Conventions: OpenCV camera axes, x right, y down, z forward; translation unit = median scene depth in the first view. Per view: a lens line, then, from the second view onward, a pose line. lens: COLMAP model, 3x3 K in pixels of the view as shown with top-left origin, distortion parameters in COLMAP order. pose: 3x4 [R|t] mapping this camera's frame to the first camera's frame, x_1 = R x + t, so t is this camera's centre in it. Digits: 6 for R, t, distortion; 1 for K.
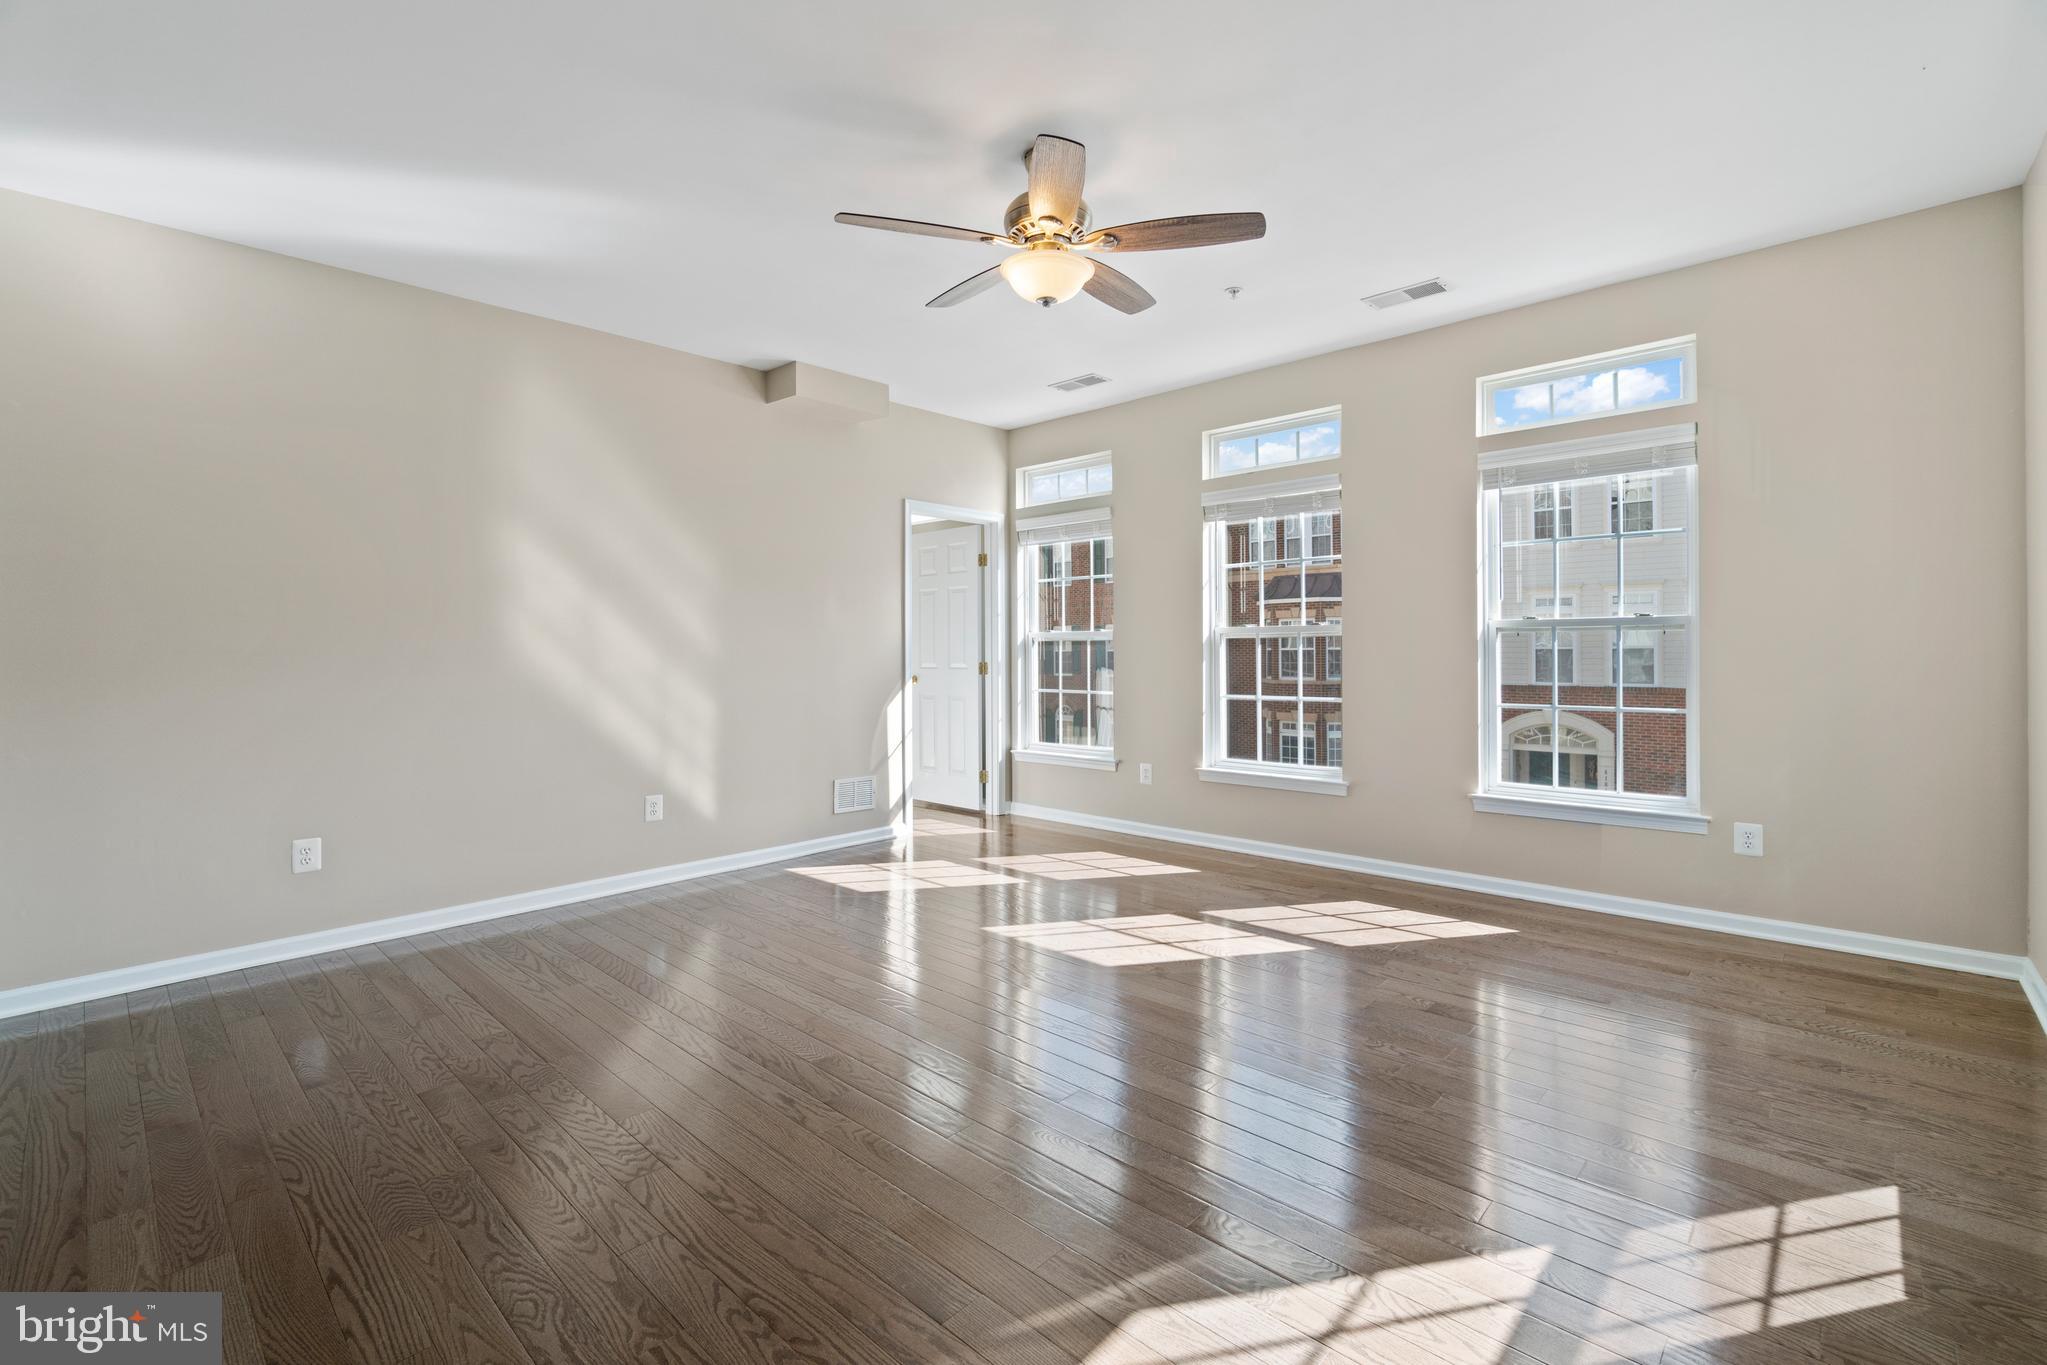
lens RADIAL K [[887.9, 0, 1030.4], [0, 887.9, 660.3], [0, 0, 1]] dist [-0.005519, -0.000983]
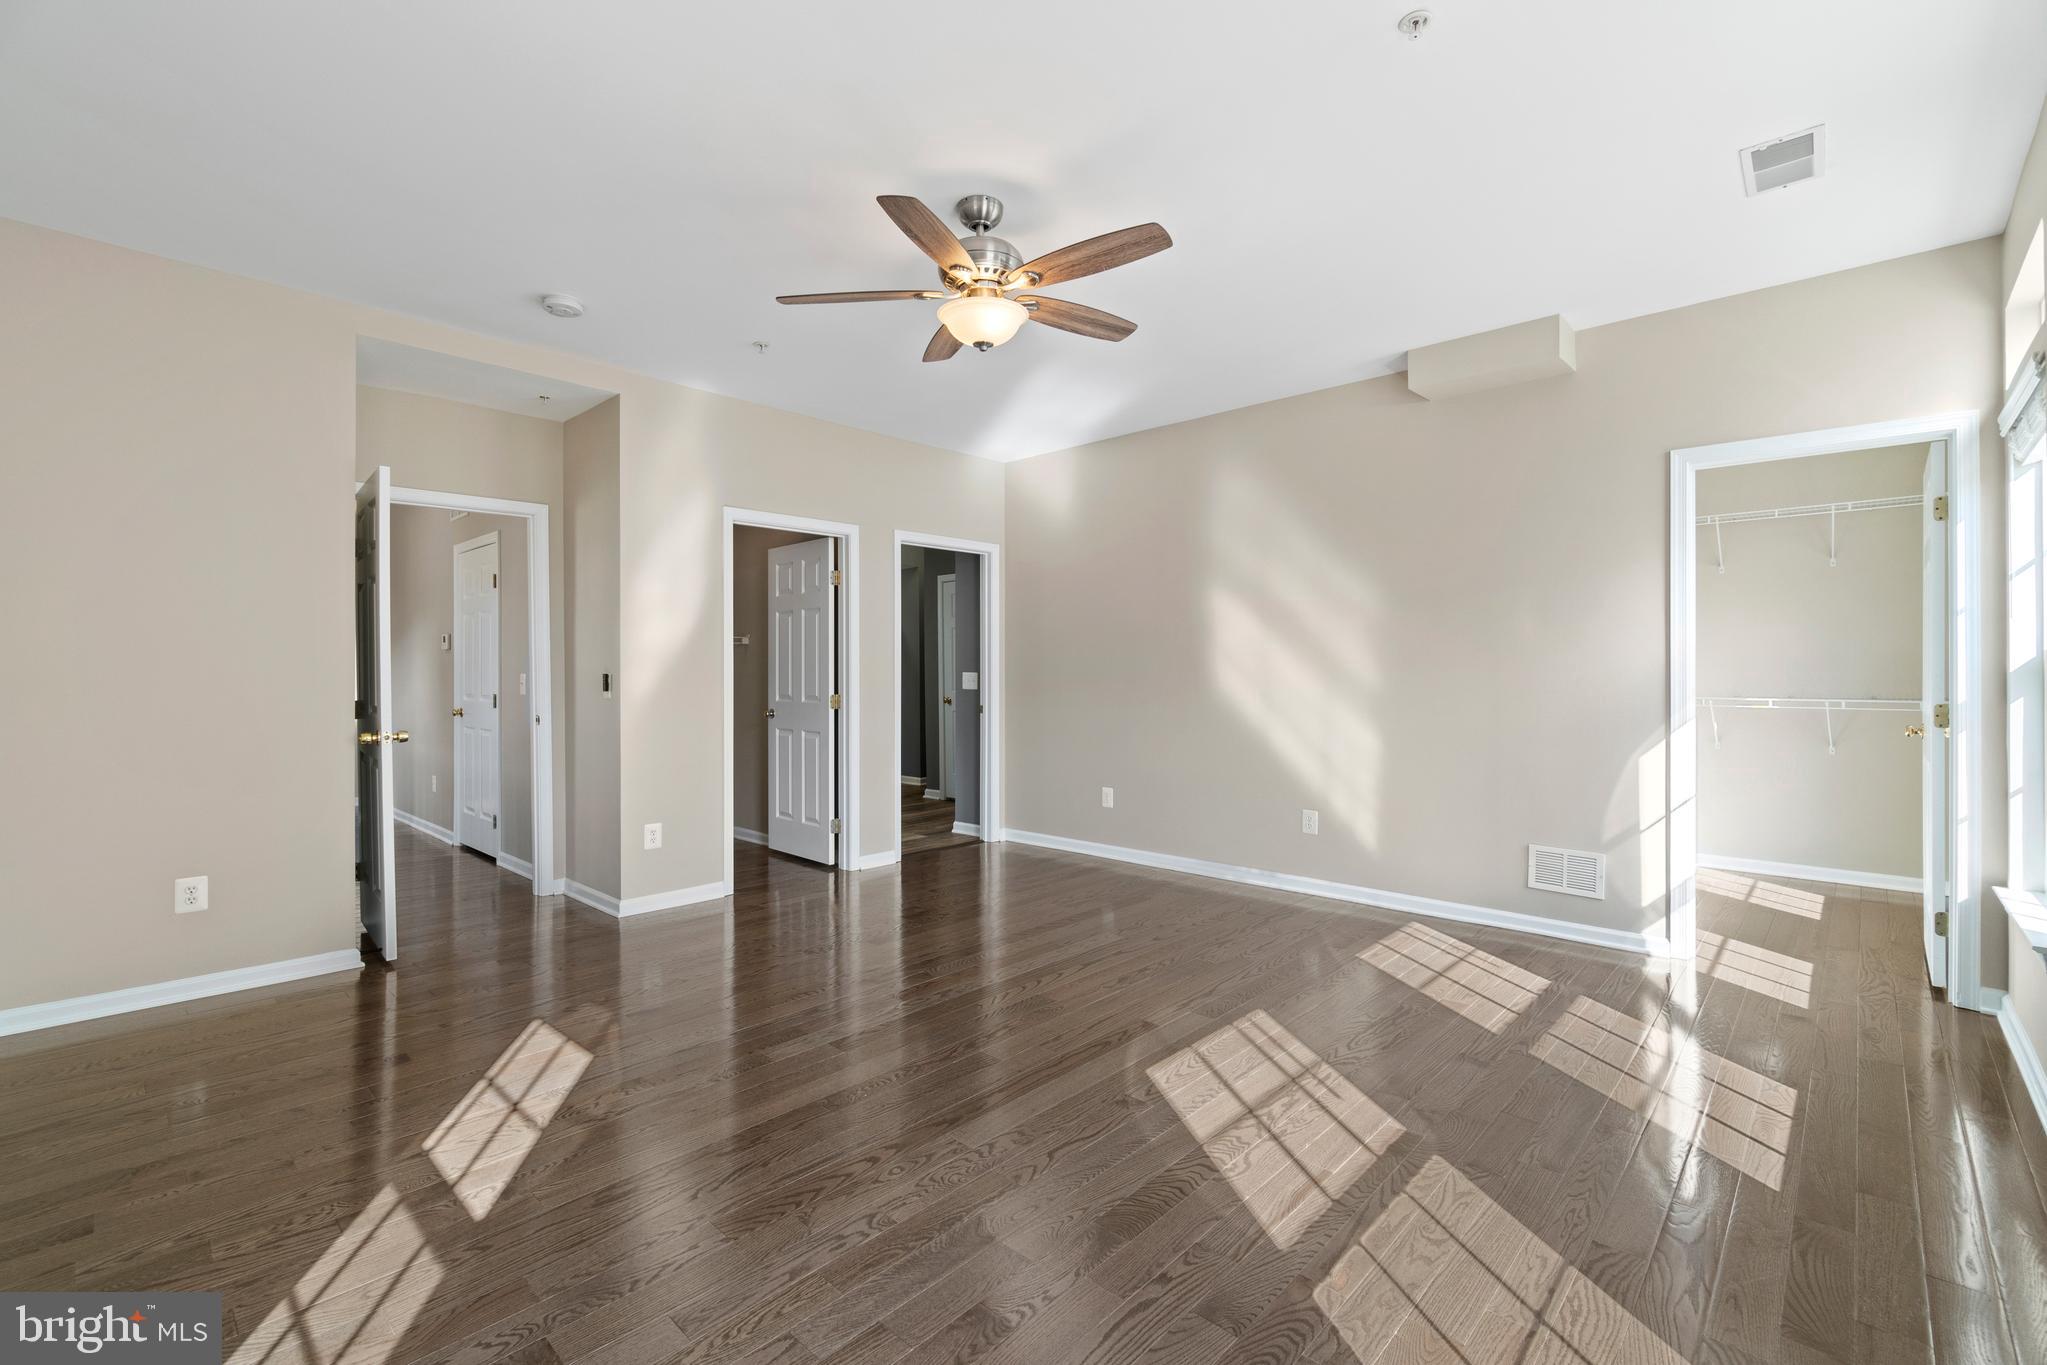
lens RADIAL K [[887.9, 0, 1031.1], [0, 887.9, 678.9], [0, 0, 1]] dist [-0.005519, -0.000983]
pose [[-0.007245, 0.012836, -0.999891, 0.618674], [-0.010516, 0.999861, 0.012912, -0.017640], [0.999918, 0.010608, -0.007109, 0.619607]]
